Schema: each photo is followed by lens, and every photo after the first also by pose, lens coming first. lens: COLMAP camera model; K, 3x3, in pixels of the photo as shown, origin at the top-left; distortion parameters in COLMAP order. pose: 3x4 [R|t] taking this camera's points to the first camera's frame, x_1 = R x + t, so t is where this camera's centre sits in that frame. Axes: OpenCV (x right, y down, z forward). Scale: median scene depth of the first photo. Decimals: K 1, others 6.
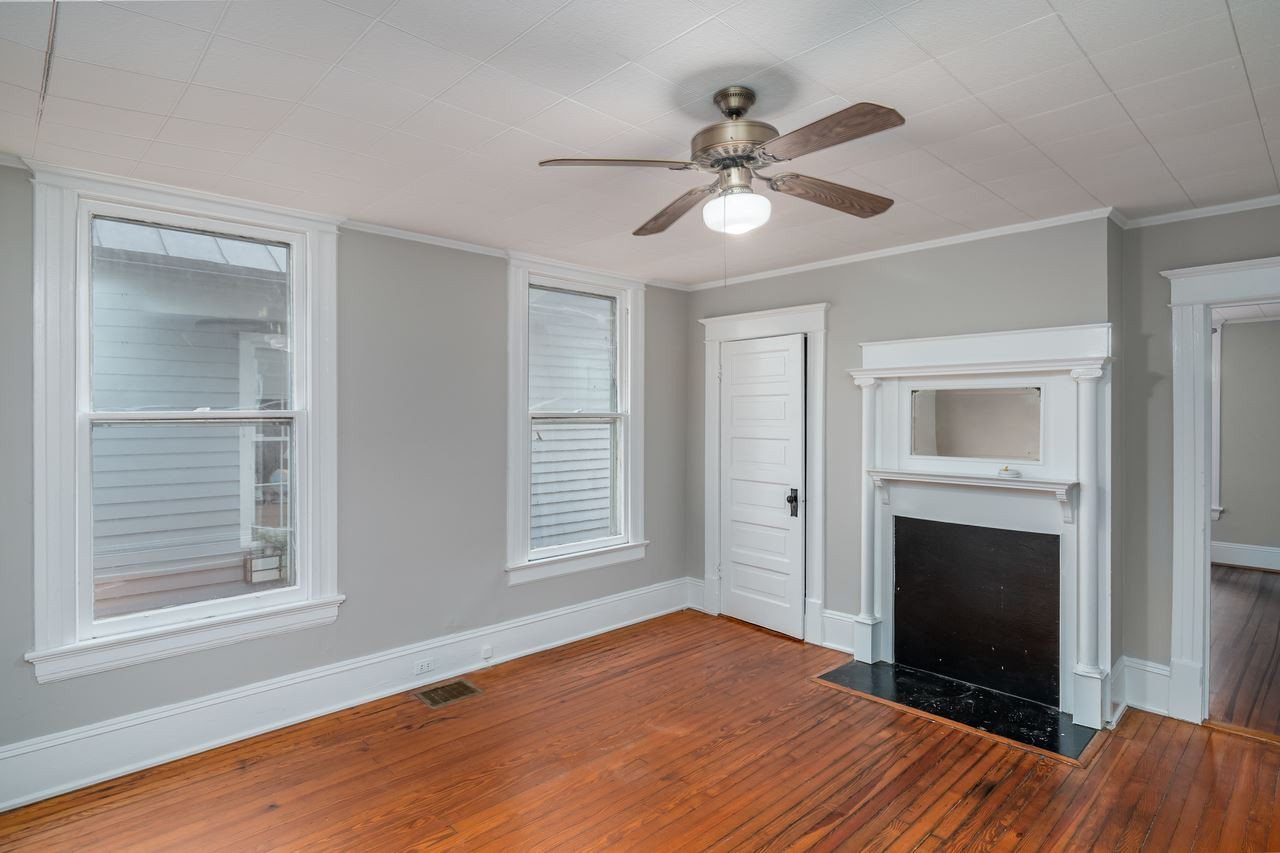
lens RADIAL K [[678.9, 0, 625.1], [0, 678.9, 425.2], [0, 0, 1]] dist [-0.000840, 0.000166]
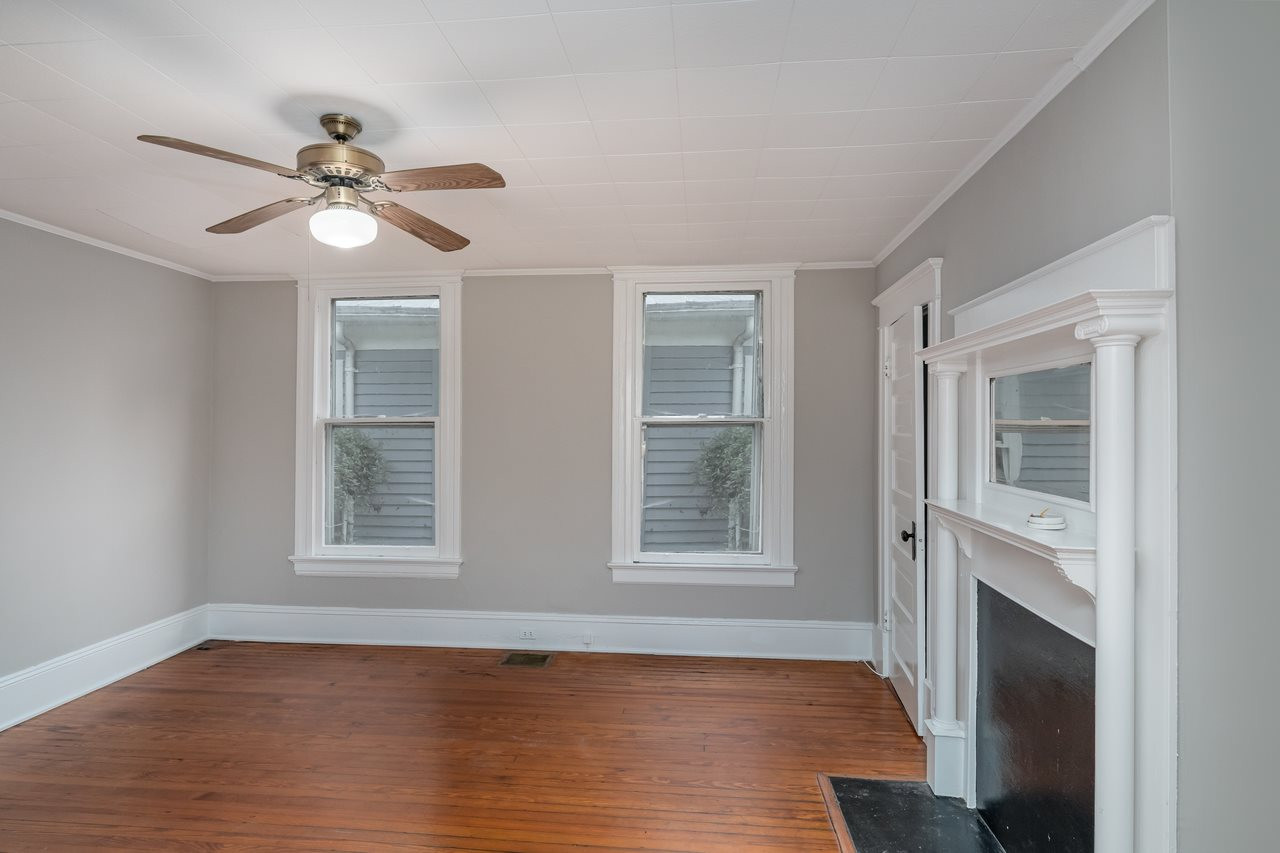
lens RADIAL K [[678.9, 0, 625.1], [0, 678.9, 425.2], [0, 0, 1]] dist [-0.000840, 0.000166]
pose [[0.650805, 0.001234, -0.759244, 0.707545], [-0.012930, 0.999872, -0.009459, 0.002274], [0.759135, 0.015973, 0.650737, 0.355183]]
